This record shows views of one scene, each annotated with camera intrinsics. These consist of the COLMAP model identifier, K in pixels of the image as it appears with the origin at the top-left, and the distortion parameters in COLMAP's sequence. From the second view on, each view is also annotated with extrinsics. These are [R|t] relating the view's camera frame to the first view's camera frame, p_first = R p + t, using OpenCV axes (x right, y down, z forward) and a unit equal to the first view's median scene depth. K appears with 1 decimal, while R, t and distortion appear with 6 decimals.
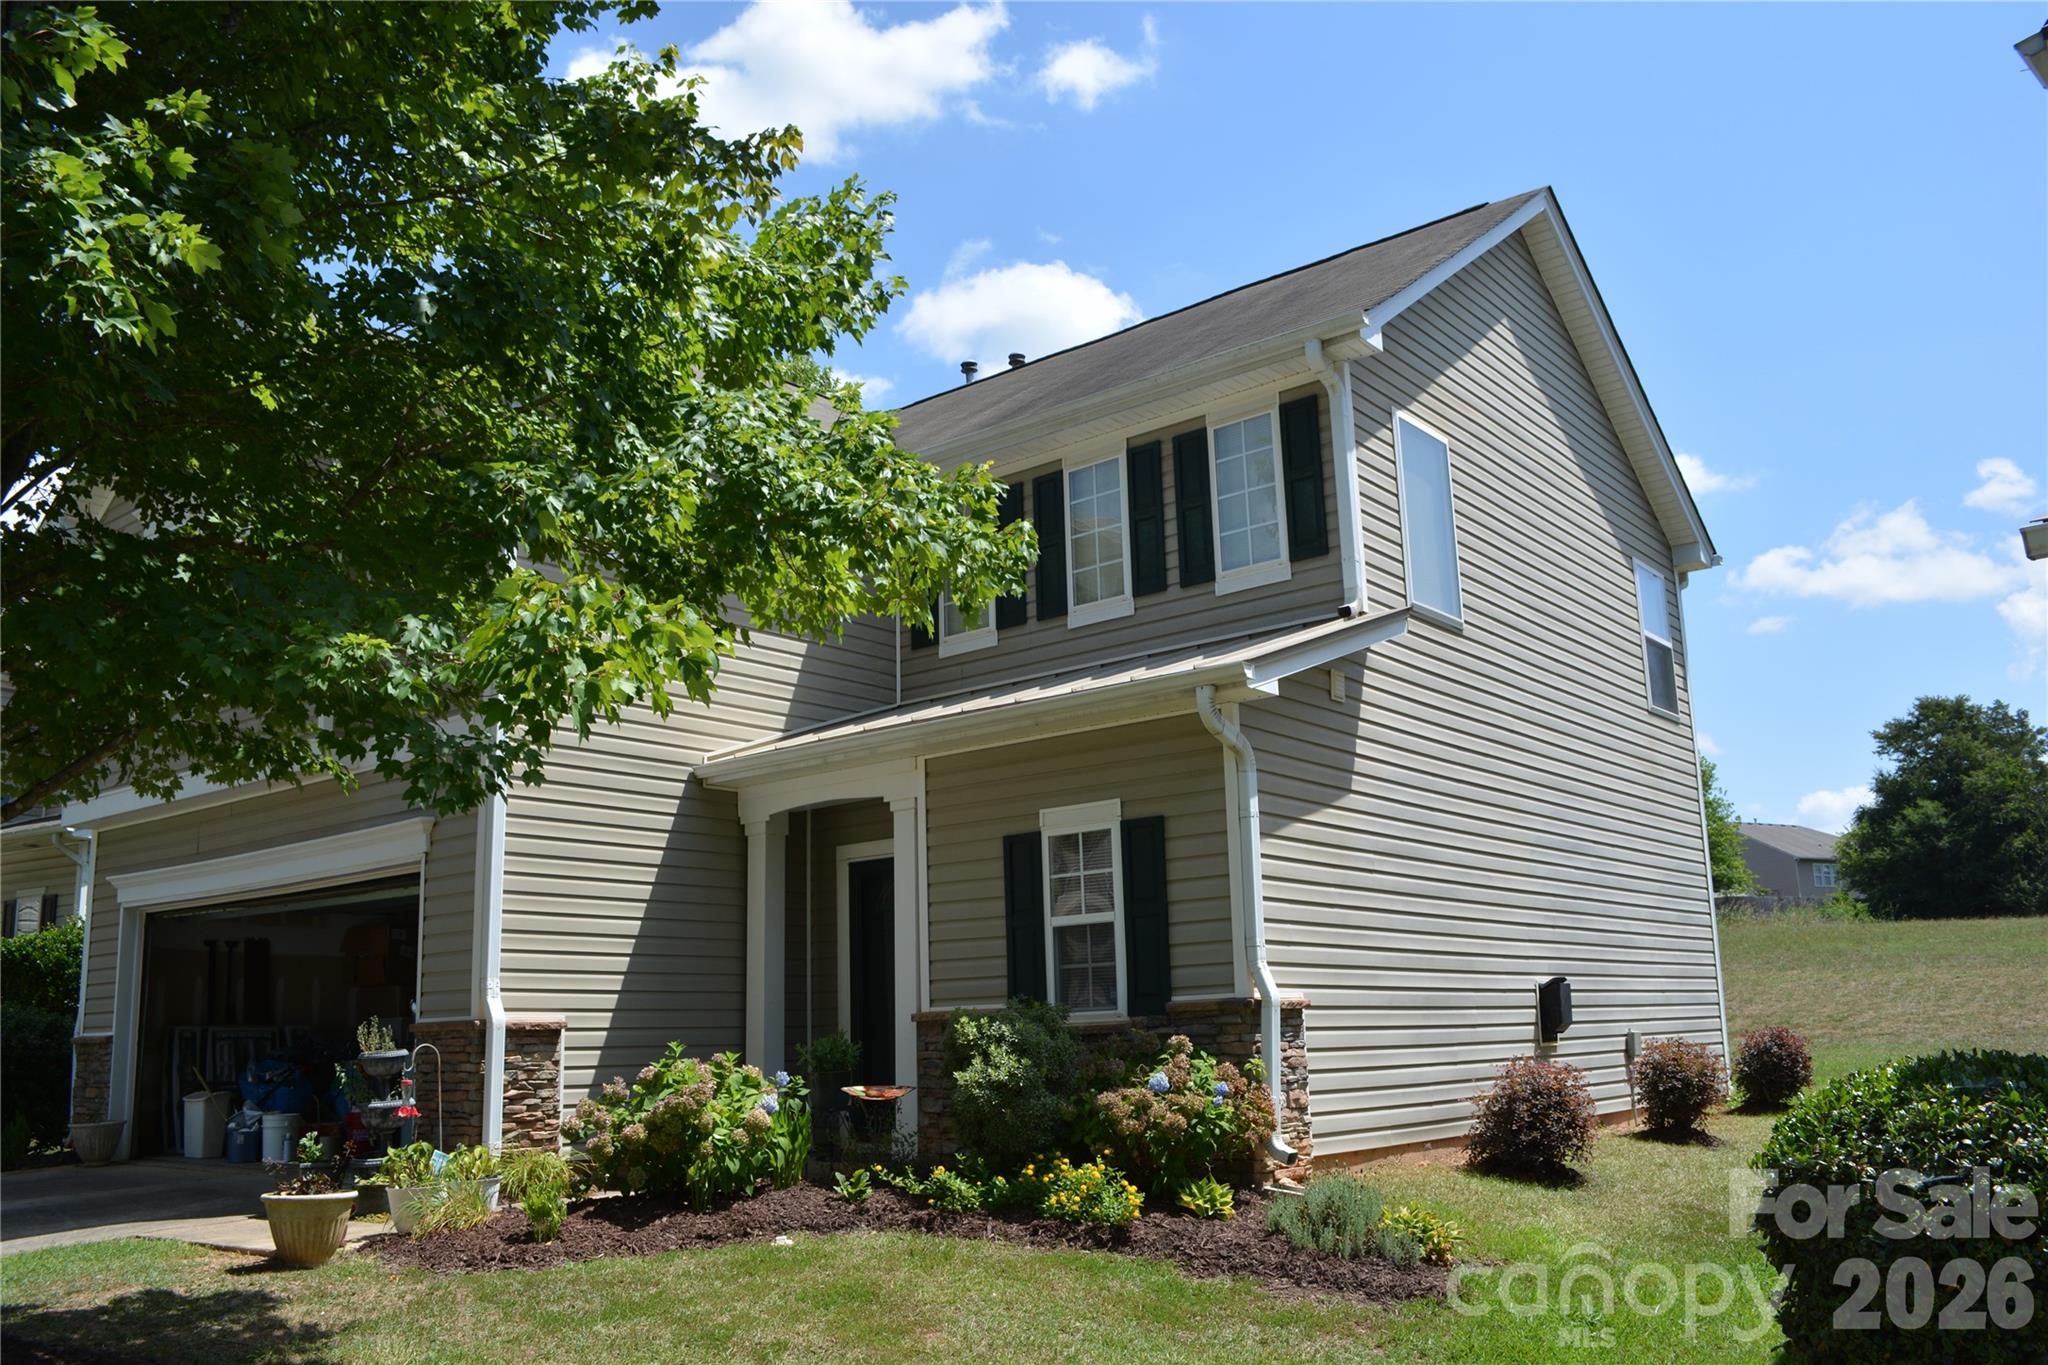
lens RADIAL K [[1646.5, 0, 1033.5], [0, 1646.5, 692.0], [0, 0, 1]] dist [-0.077152, 0.003523]
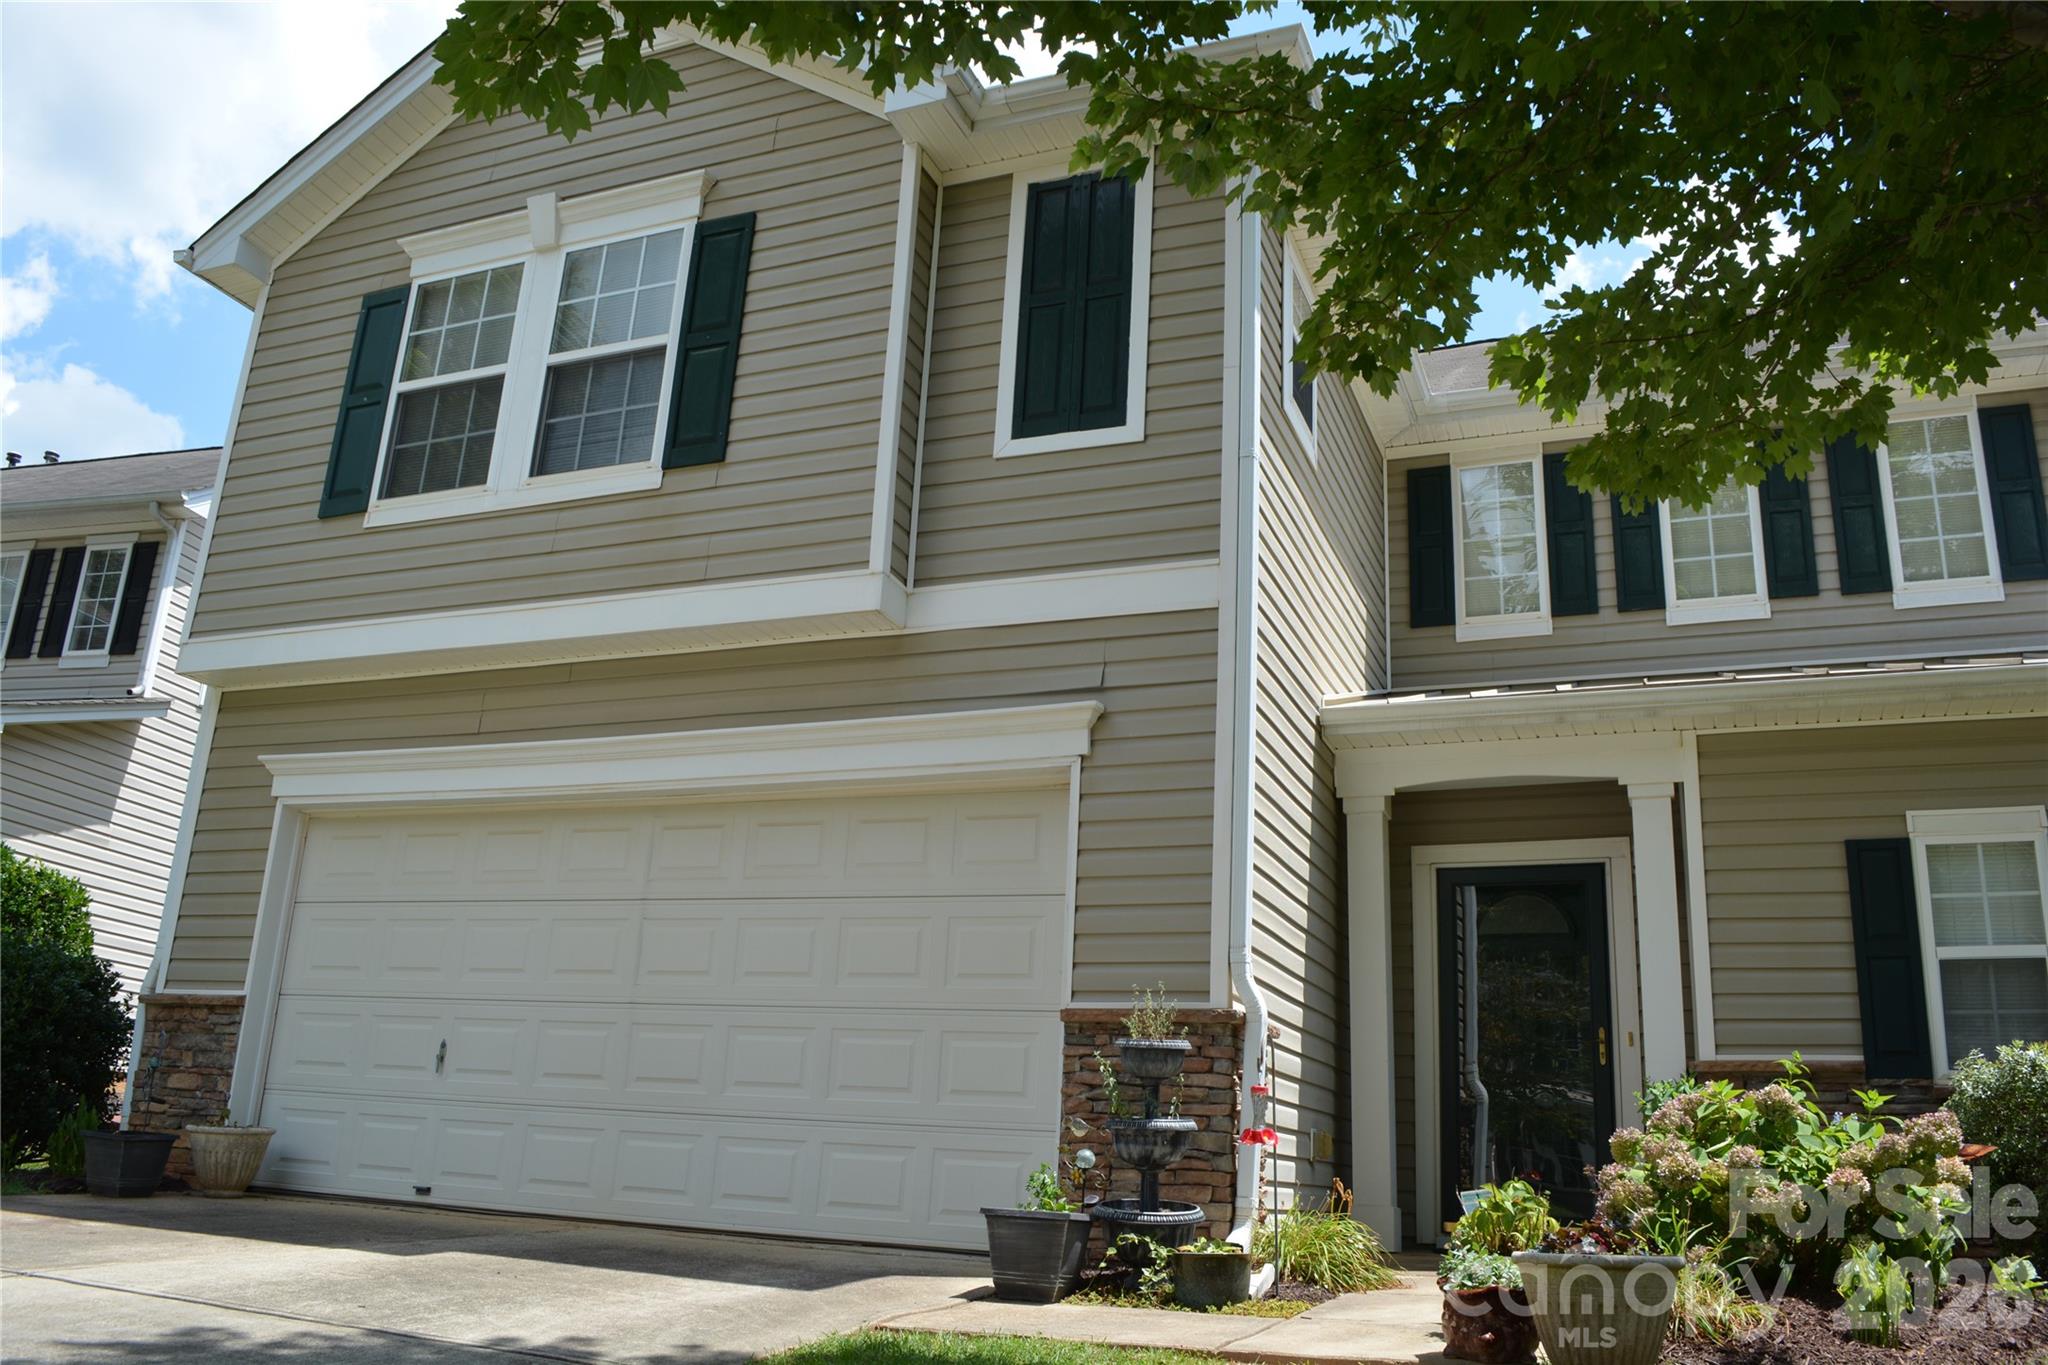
lens RADIAL K [[1646.5, 0, 1036.7], [0, 1646.5, 676.9], [0, 0, 1]] dist [-0.077152, 0.003523]
pose [[0.951756, 0.163387, 0.259741, -0.615264], [-0.140554, 0.984563, -0.104305, 0.150120], [-0.272773, 0.062765, 0.960029, 0.375437]]
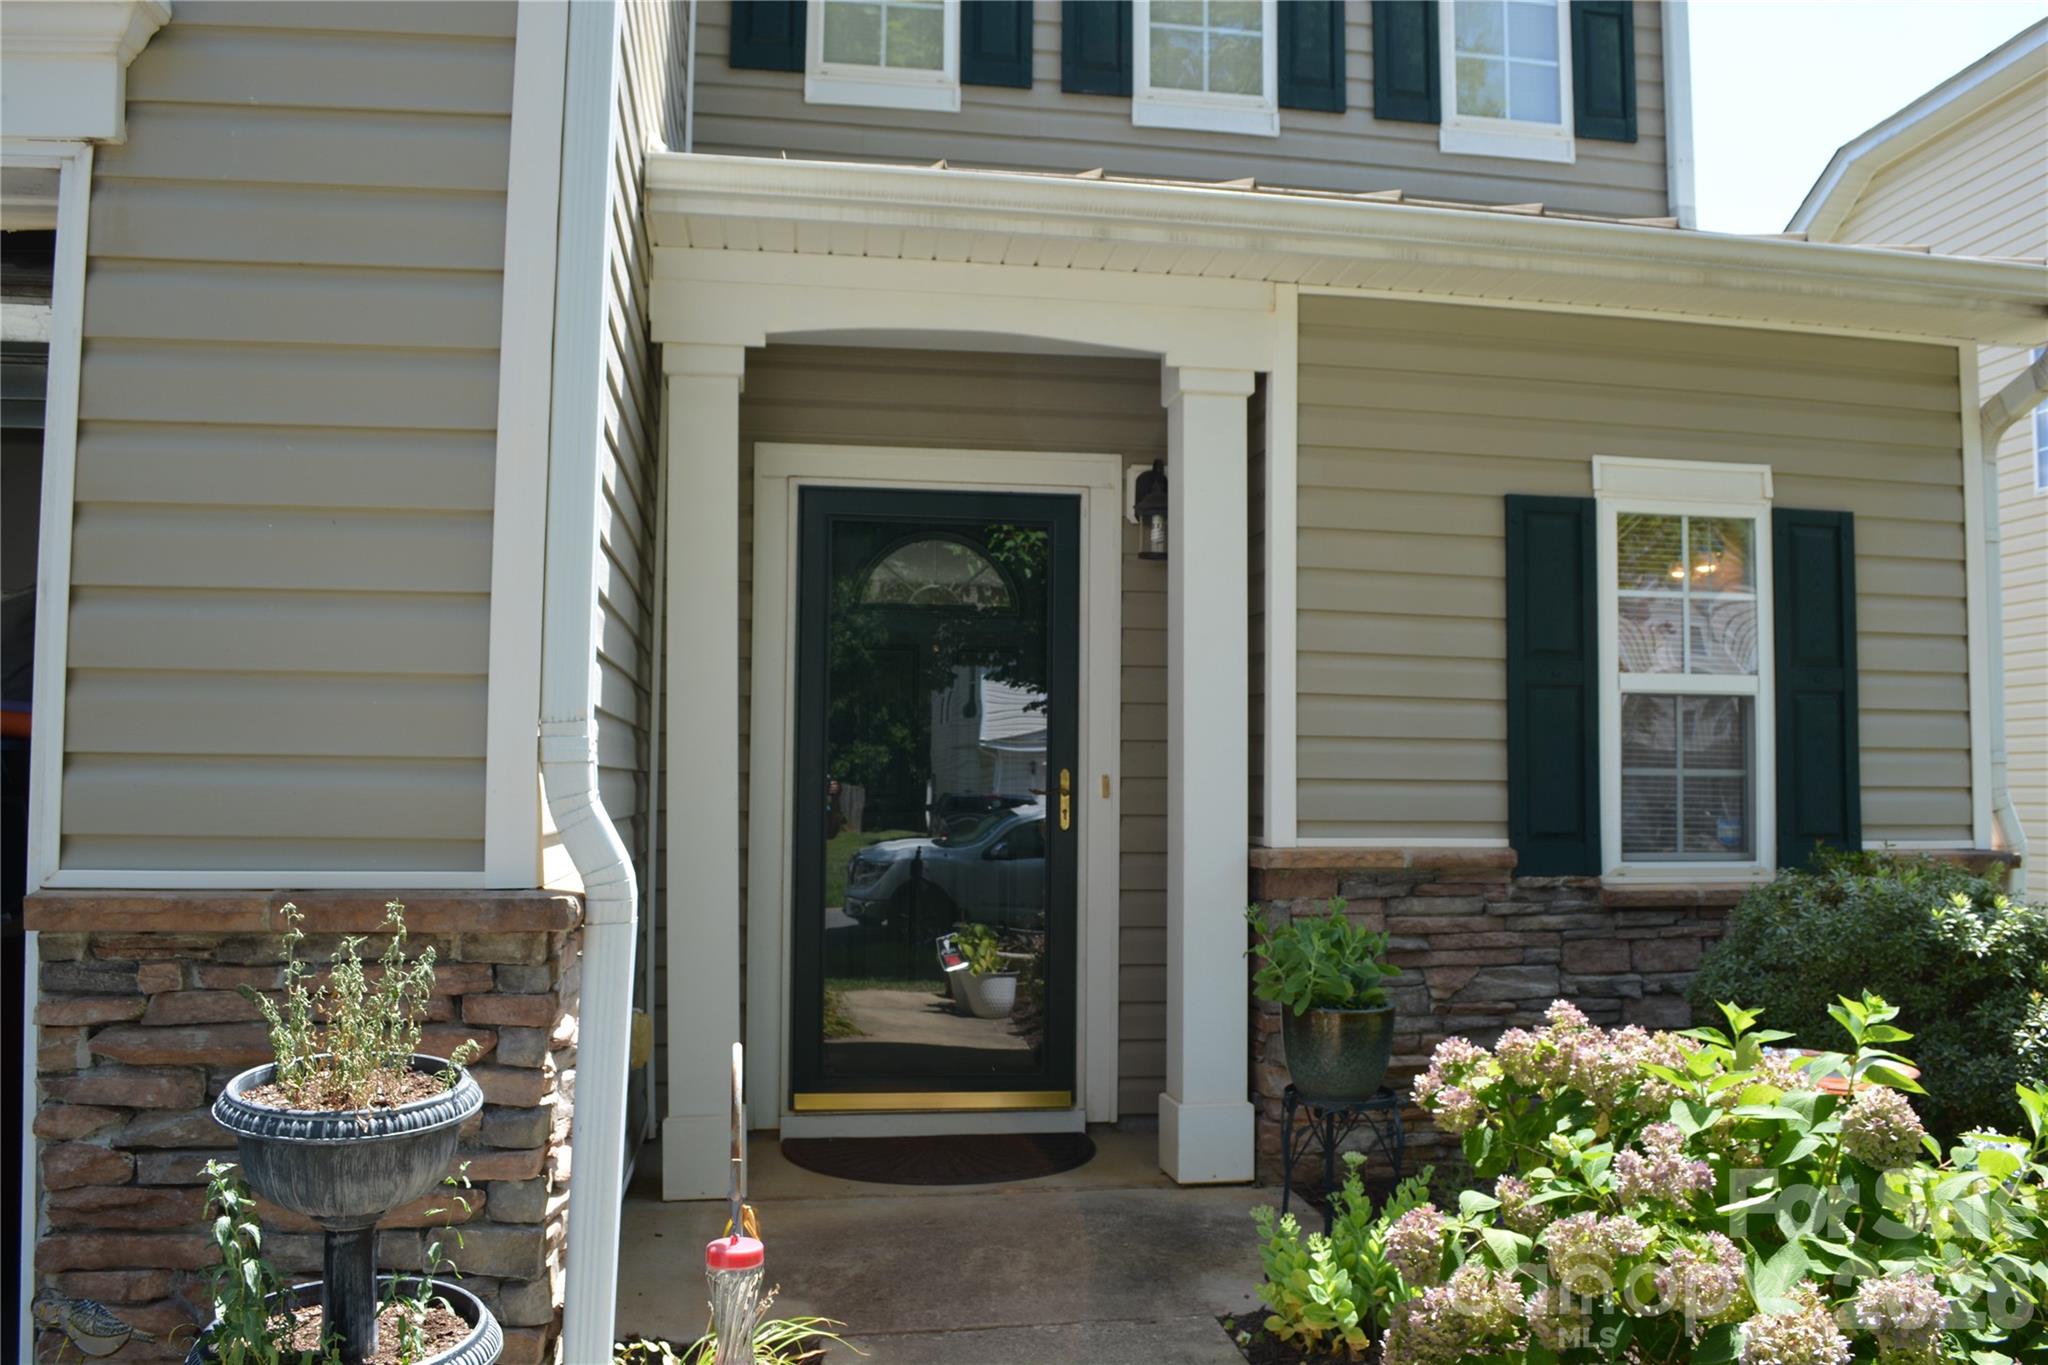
lens RADIAL K [[1646.5, 0, 1026.0], [0, 1646.5, 693.5], [0, 0, 1]] dist [-0.077152, 0.003523]
pose [[0.660050, 0.076686, 0.747297, -0.480278], [-0.191302, 0.979139, 0.068490, 0.143662], [-0.726456, -0.188166, 0.660951, 0.799523]]
